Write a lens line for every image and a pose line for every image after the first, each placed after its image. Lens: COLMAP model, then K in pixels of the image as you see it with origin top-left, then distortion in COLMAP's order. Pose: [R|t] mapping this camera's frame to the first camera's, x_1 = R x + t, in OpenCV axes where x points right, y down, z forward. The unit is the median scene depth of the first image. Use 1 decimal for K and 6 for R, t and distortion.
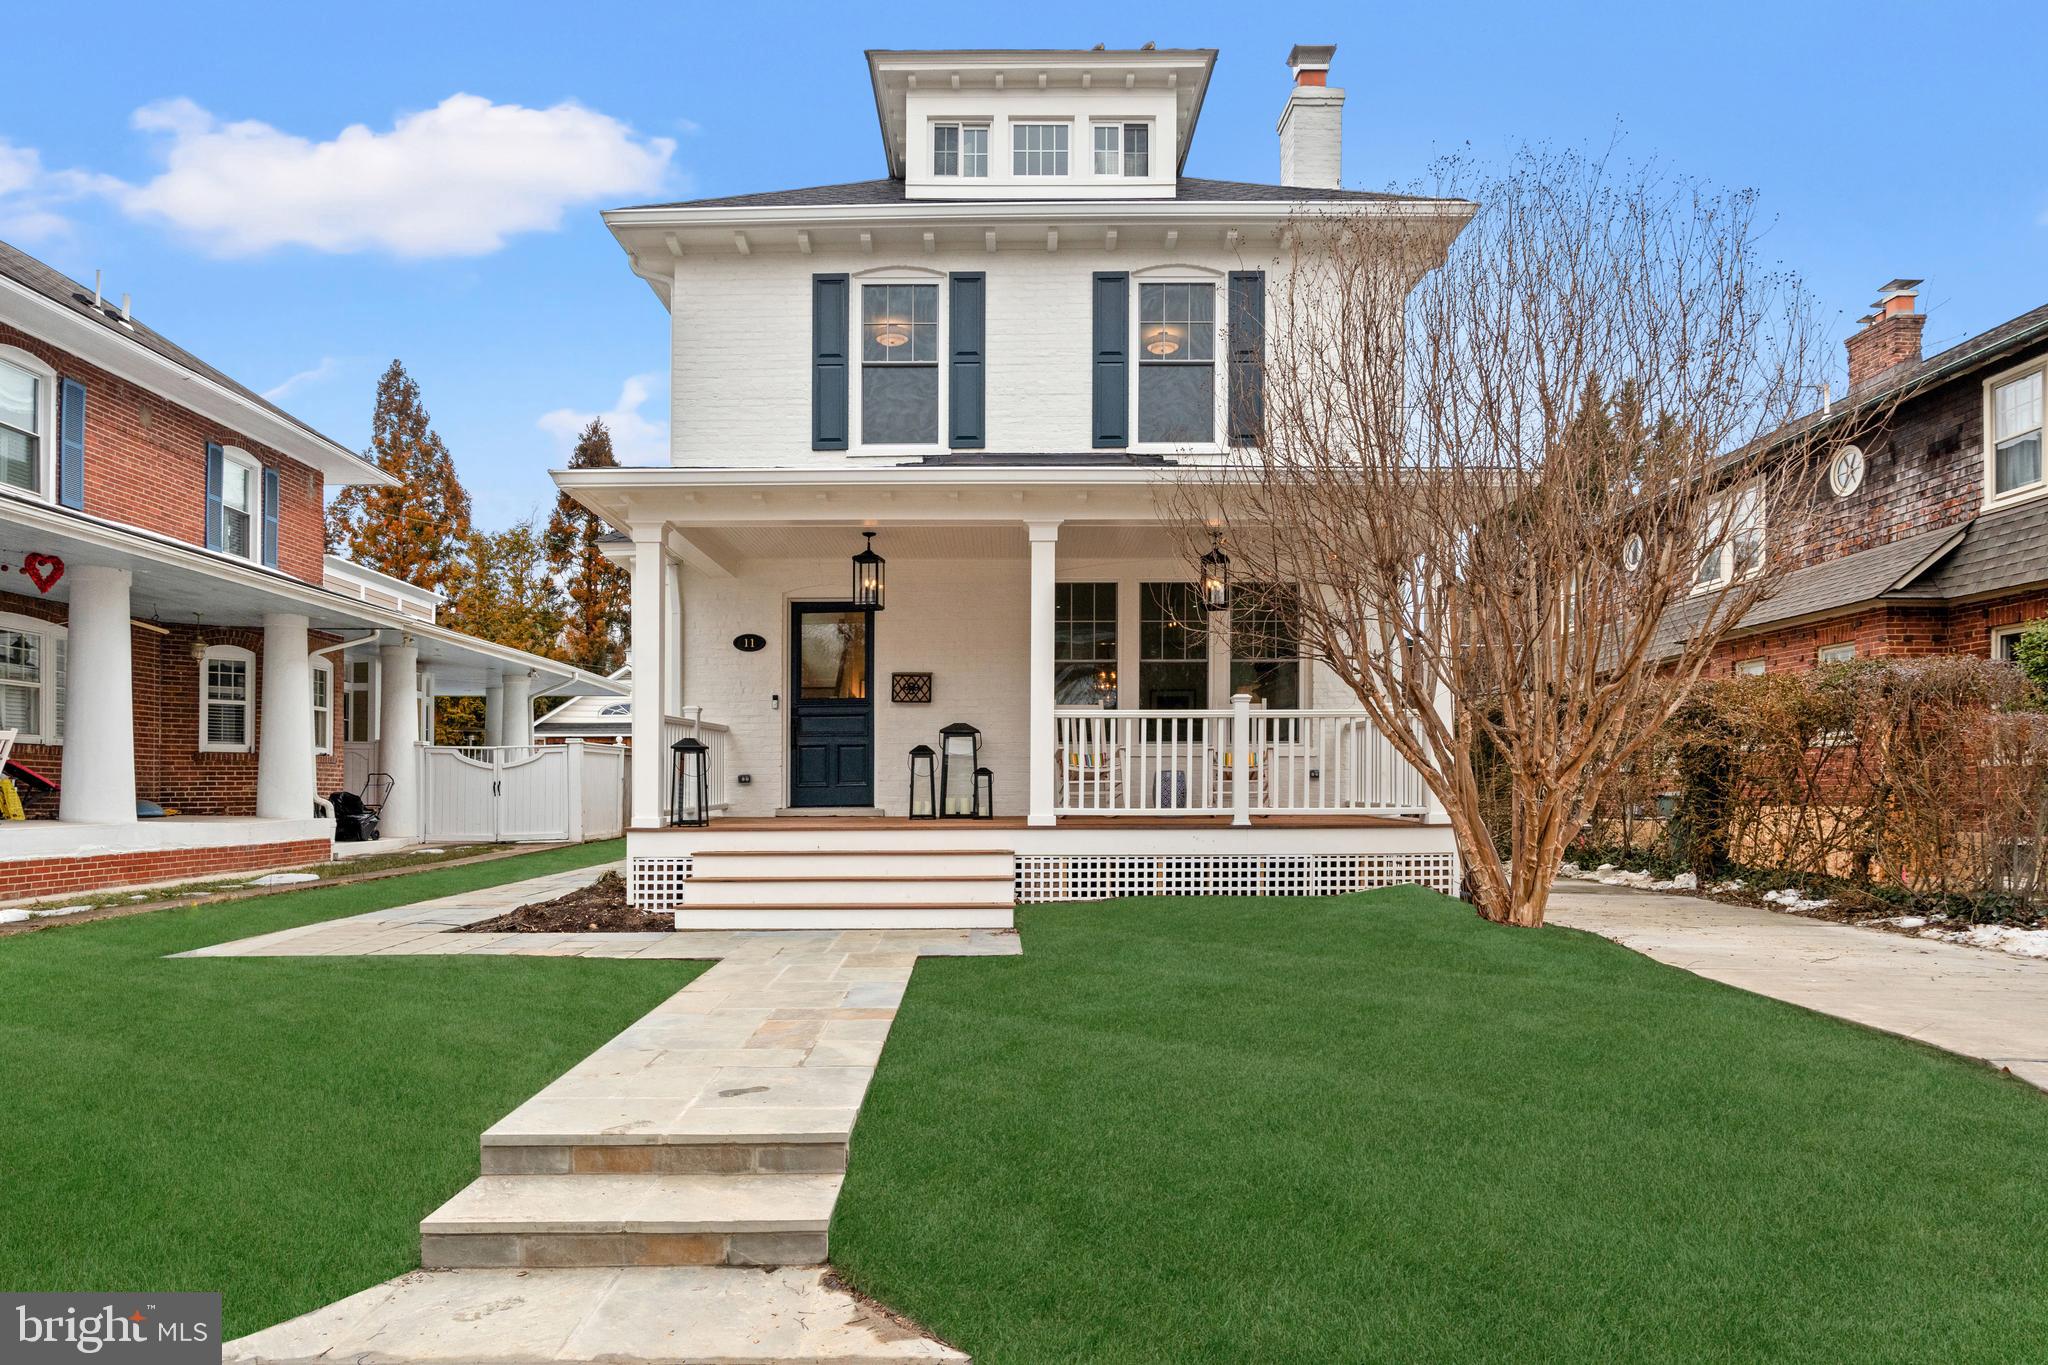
lens RADIAL K [[1251.0, 0, 1018.7], [0, 1251.0, 742.1], [0, 0, 1]] dist [-0.000053, 0.000776]
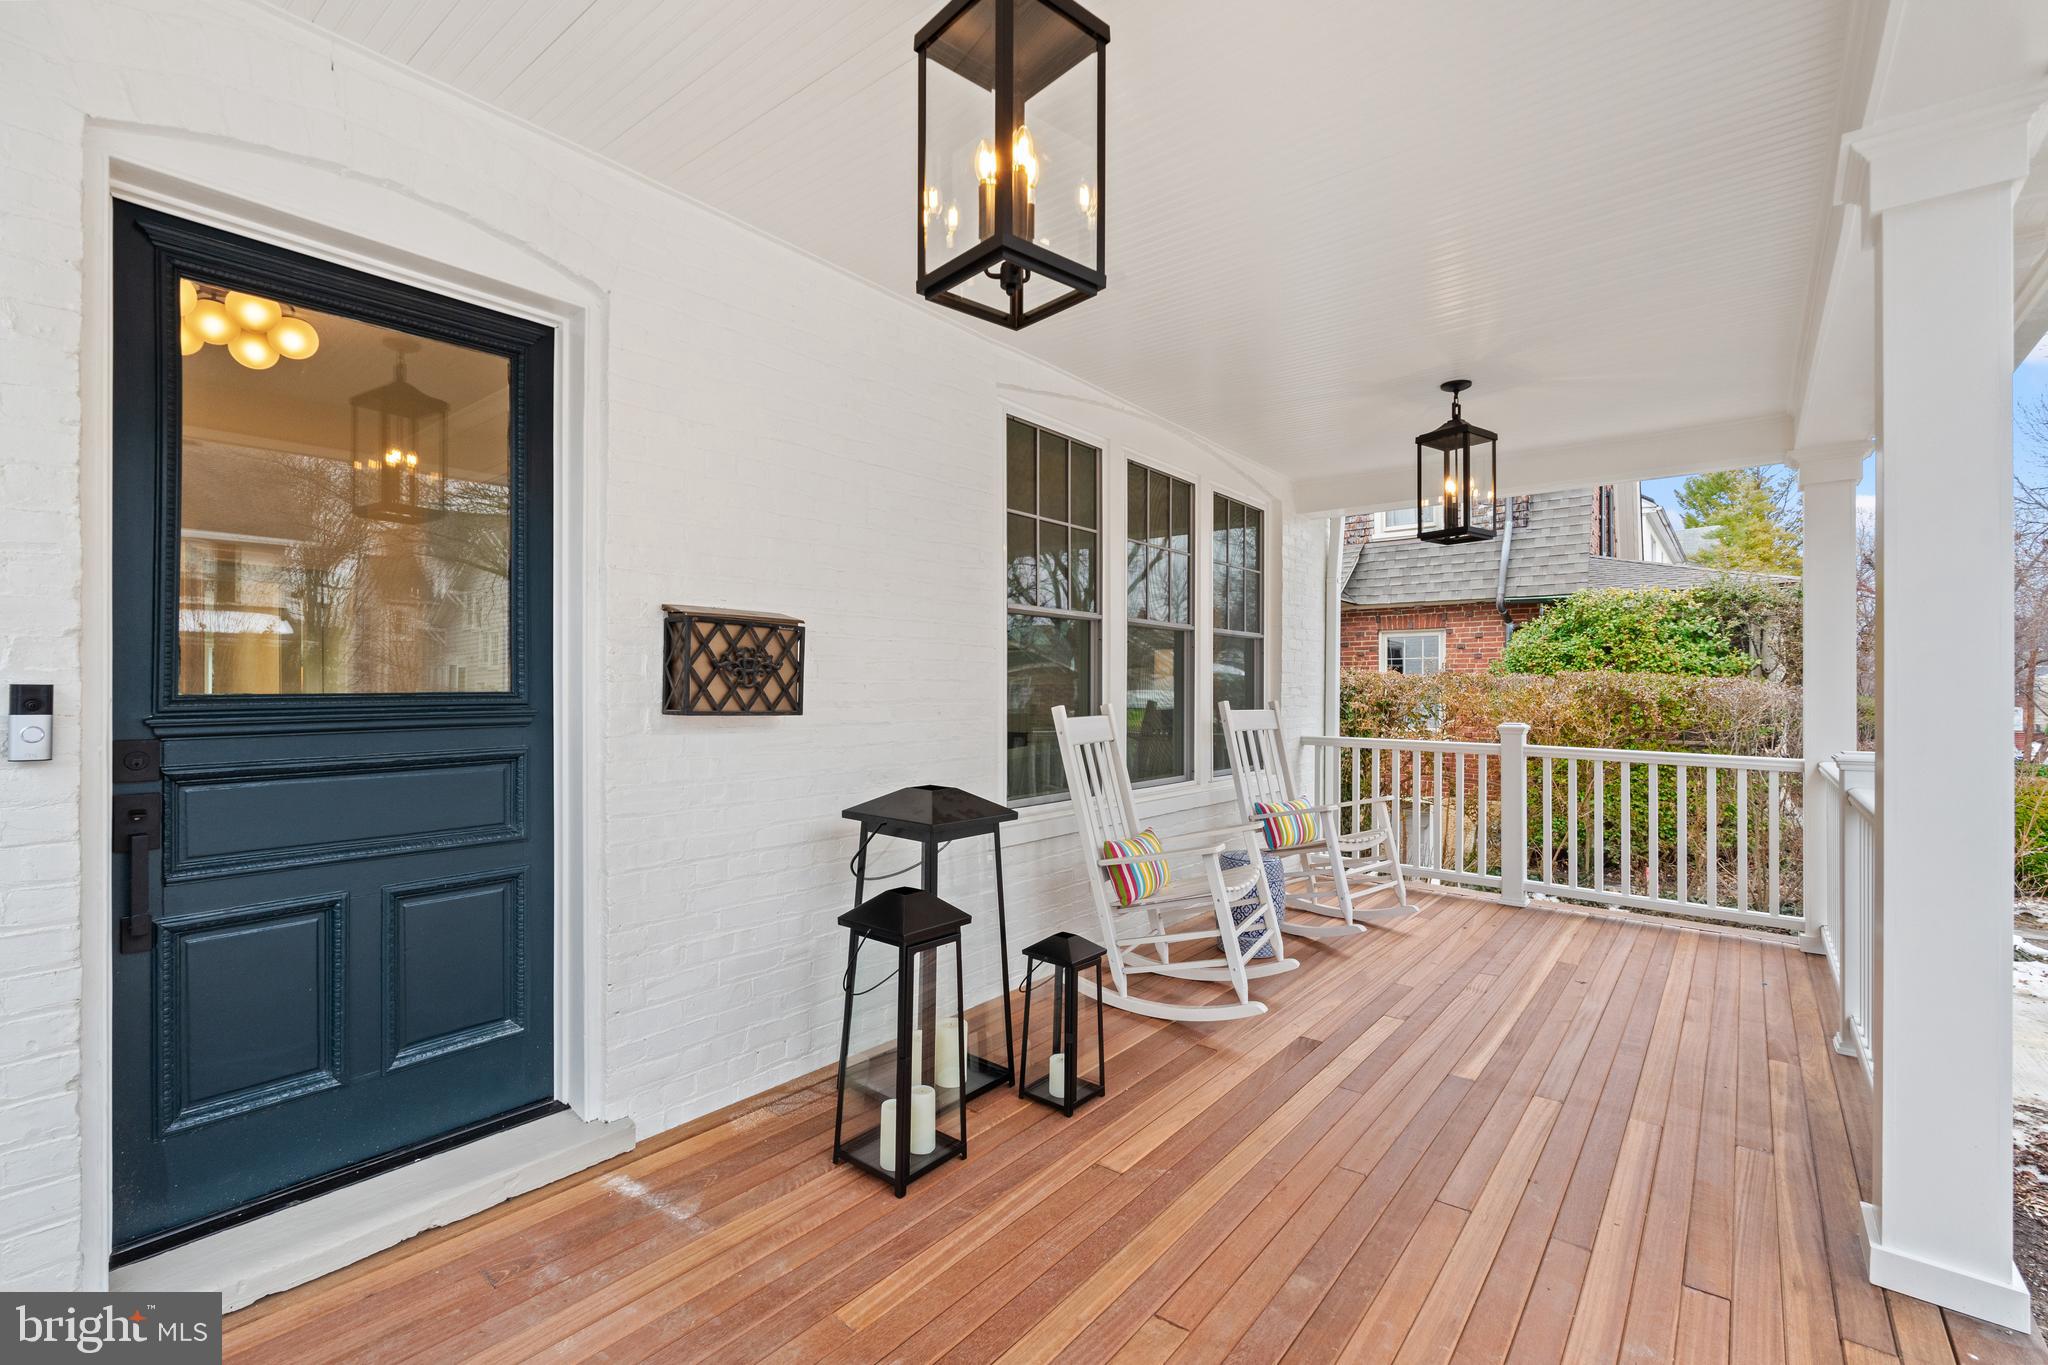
lens RADIAL K [[909.7, 0, 1024.0], [0, 909.7, 682.5], [0, 0, 1]] dist [0.002105, 0.000301]
pose [[0.626621, 0.010657, 0.779251, -0.204301], [-0.030702, 0.999468, 0.011020, -0.042838], [-0.778719, -0.030830, 0.626615, 0.803210]]
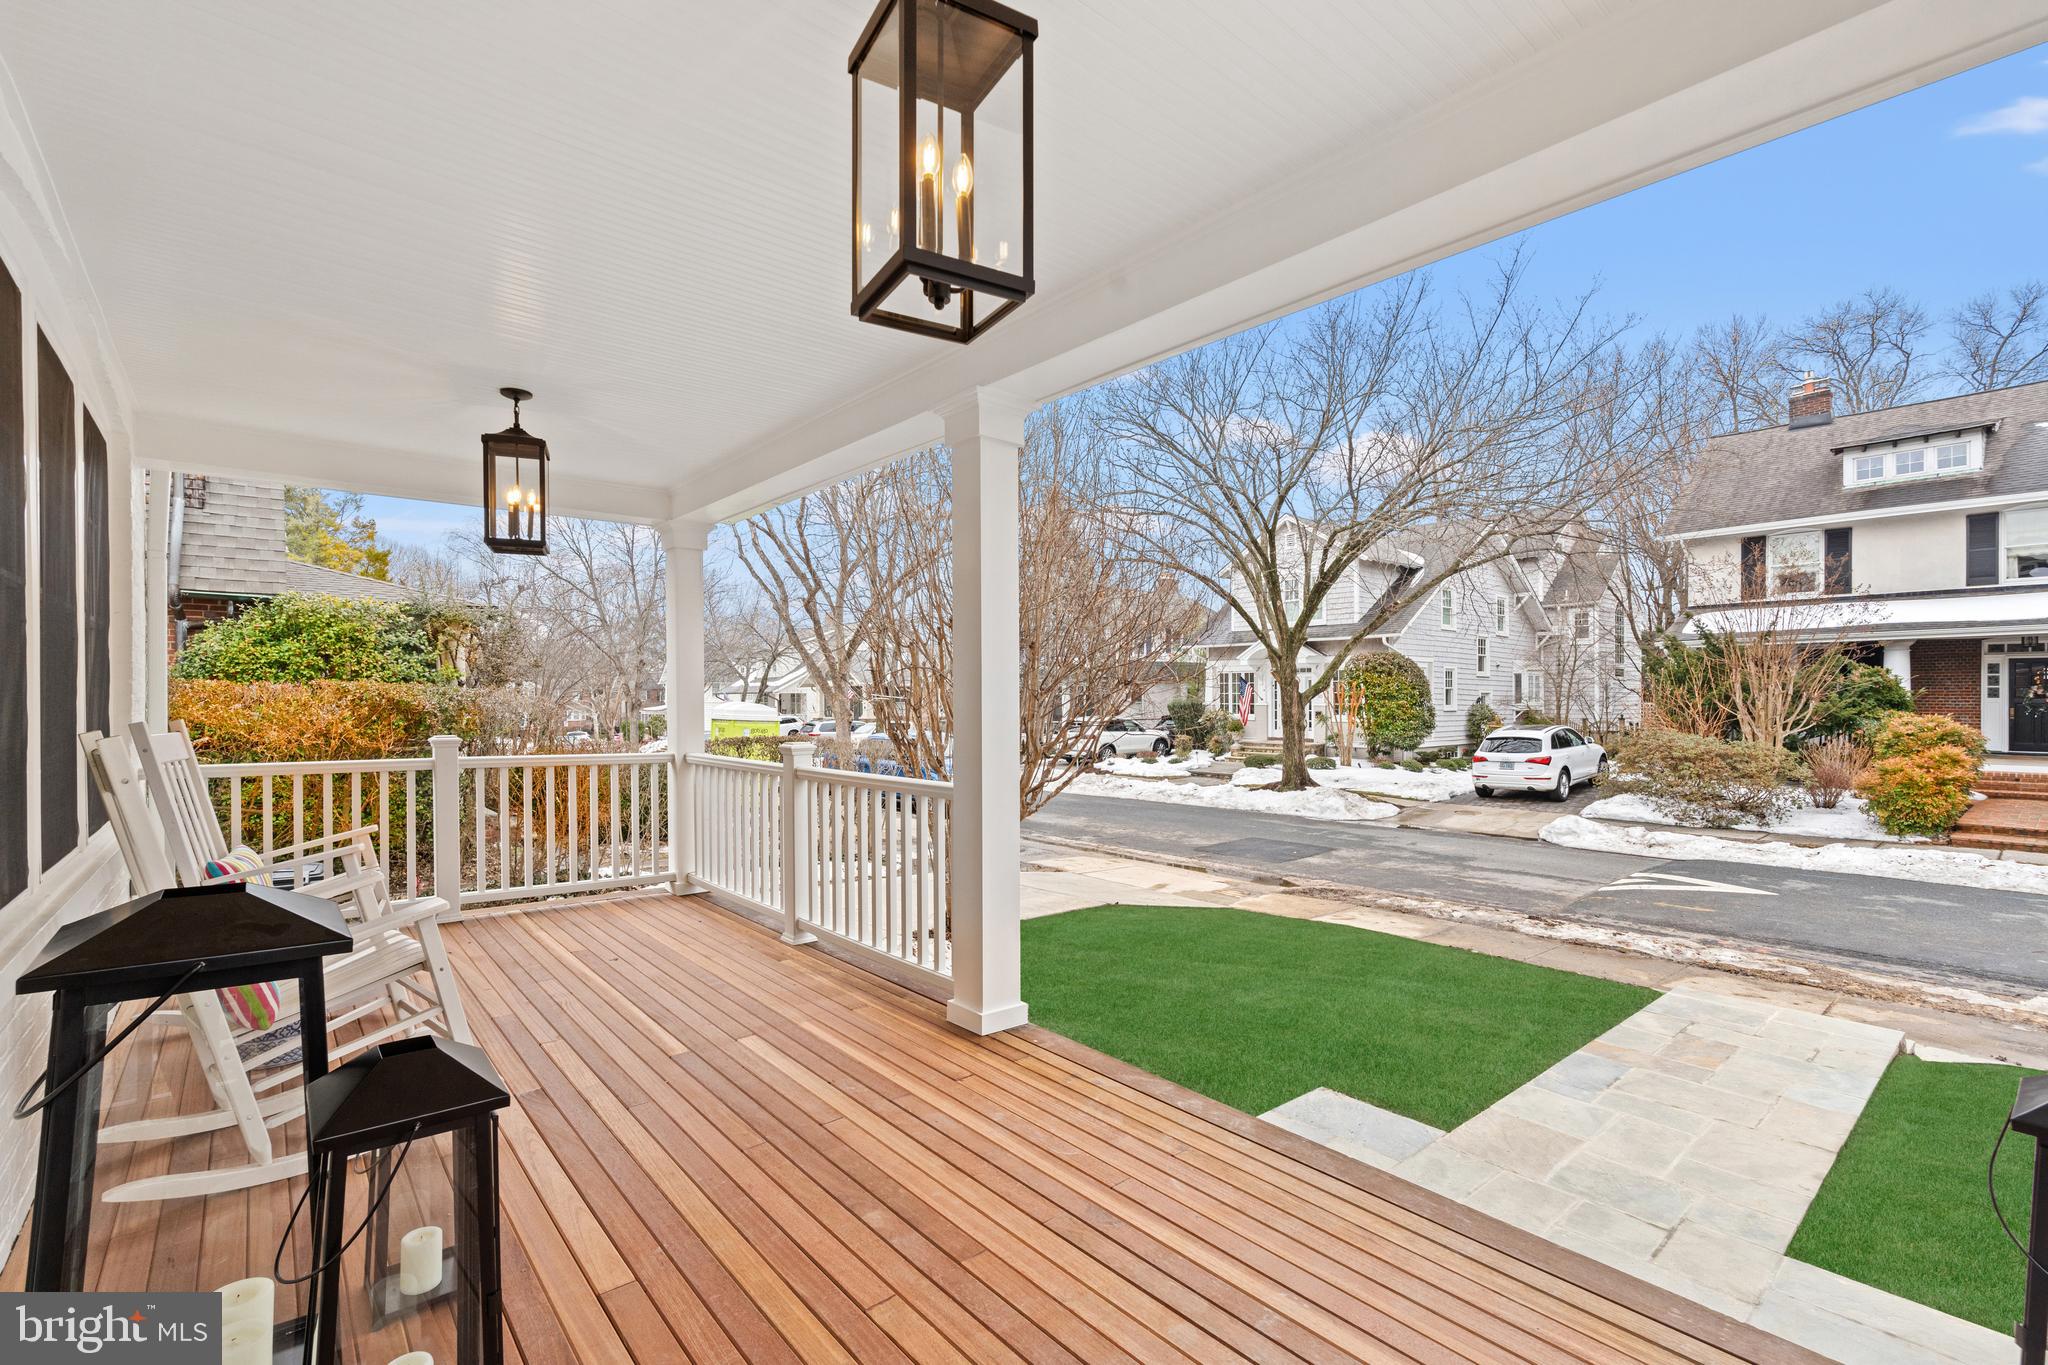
lens RADIAL K [[896.7, 0, 1006.4], [0, 896.7, 696.0], [0, 0, 1]] dist [-0.000655, -0.000237]
pose [[-0.630051, 0.005429, 0.776535, -0.207884], [-0.021737, 0.999460, -0.024624, -0.039884], [-0.776250, -0.032394, -0.629593, 0.949486]]
